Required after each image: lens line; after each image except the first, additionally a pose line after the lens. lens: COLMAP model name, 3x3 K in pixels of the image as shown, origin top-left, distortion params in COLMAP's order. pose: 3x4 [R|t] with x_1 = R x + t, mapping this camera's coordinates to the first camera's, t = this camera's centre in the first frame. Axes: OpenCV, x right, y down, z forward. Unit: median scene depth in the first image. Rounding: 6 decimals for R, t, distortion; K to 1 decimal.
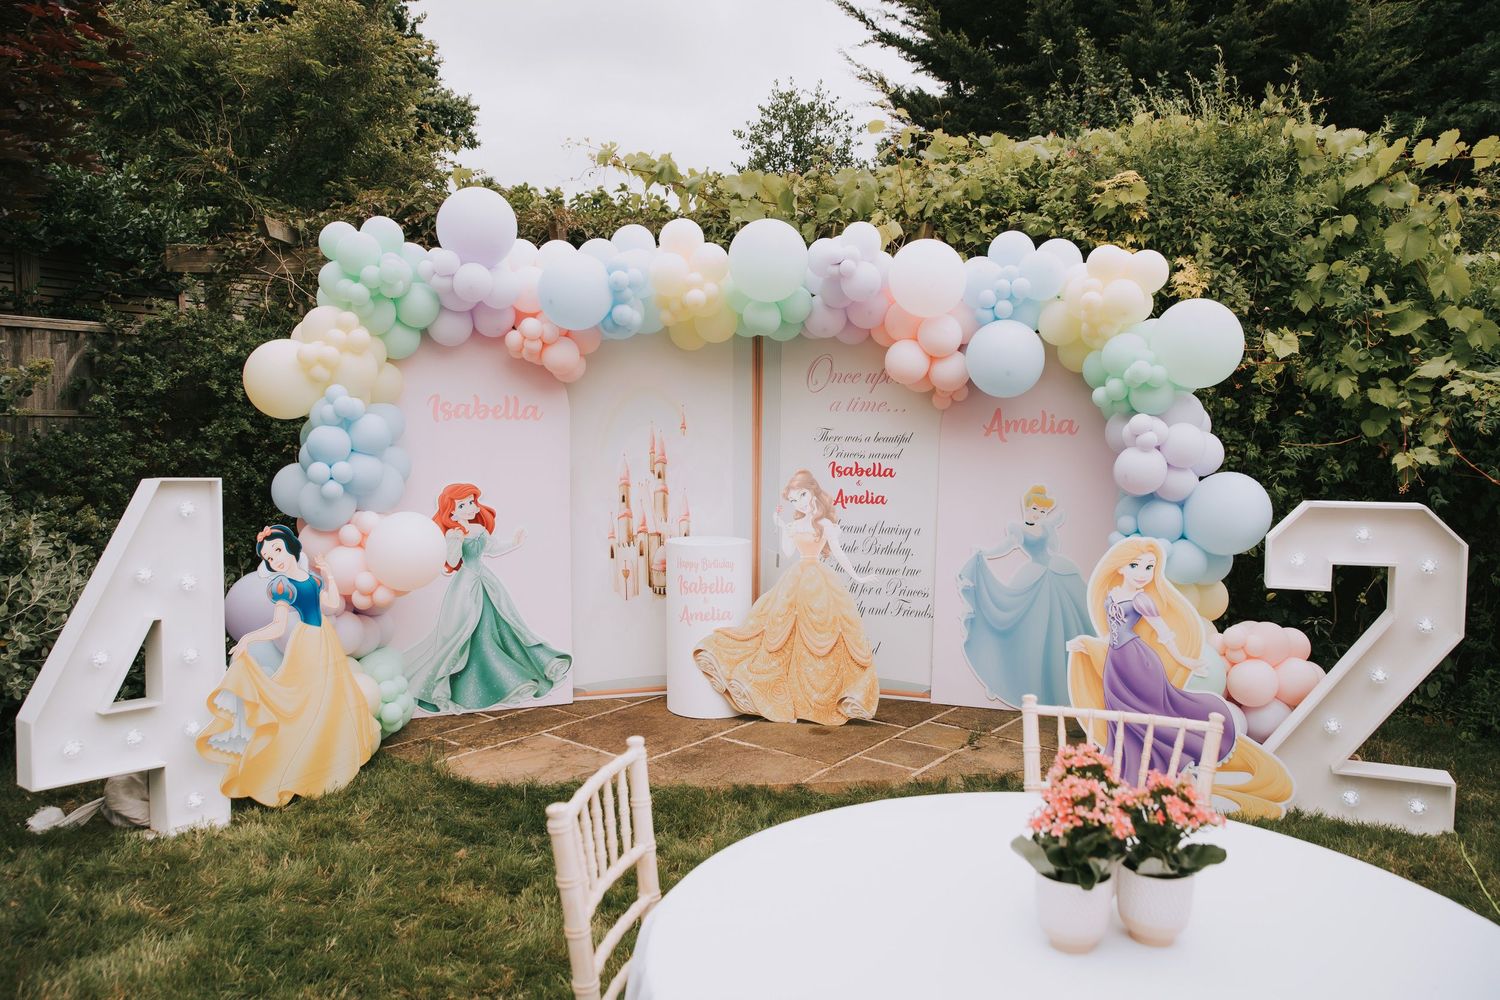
lens RADIAL K [[980.9, 0, 750.2], [0, 980.9, 495.4], [0, 0, 1]] dist [-0.022674, 0.013399]
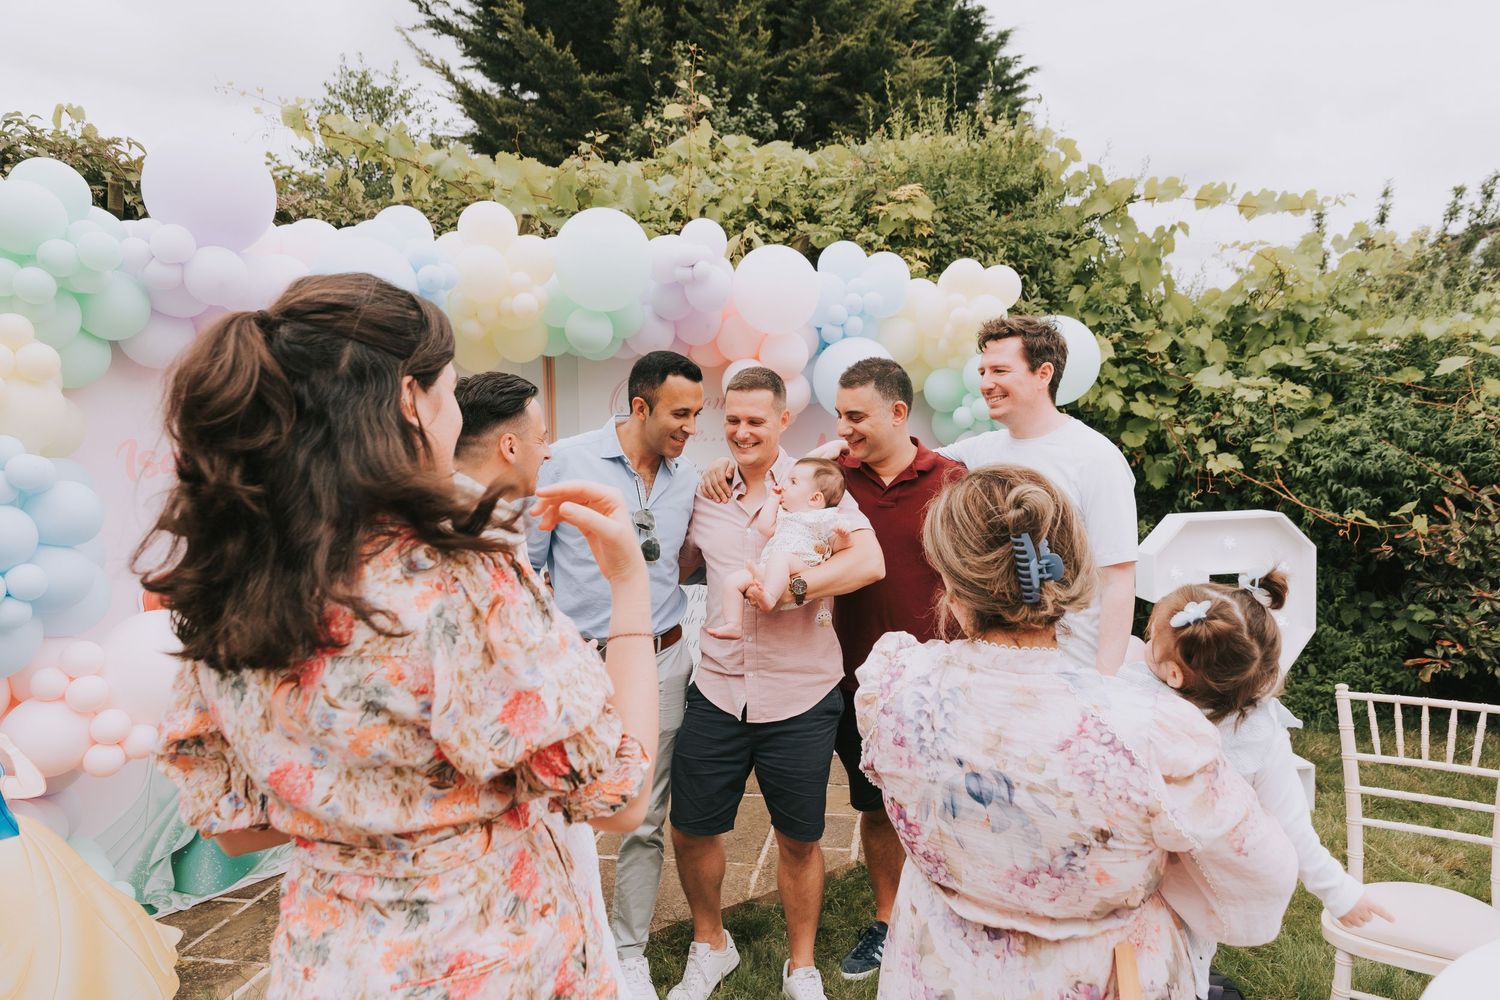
lens RADIAL K [[980.9, 0, 751.6], [0, 980.9, 505.6], [0, 0, 1]] dist [-0.022674, 0.013399]
pose [[0.892686, -0.067171, 0.445645, -0.231702], [0.066864, 0.997627, 0.016433, -0.040423], [-0.445691, 0.015128, 0.895059, 0.215244]]
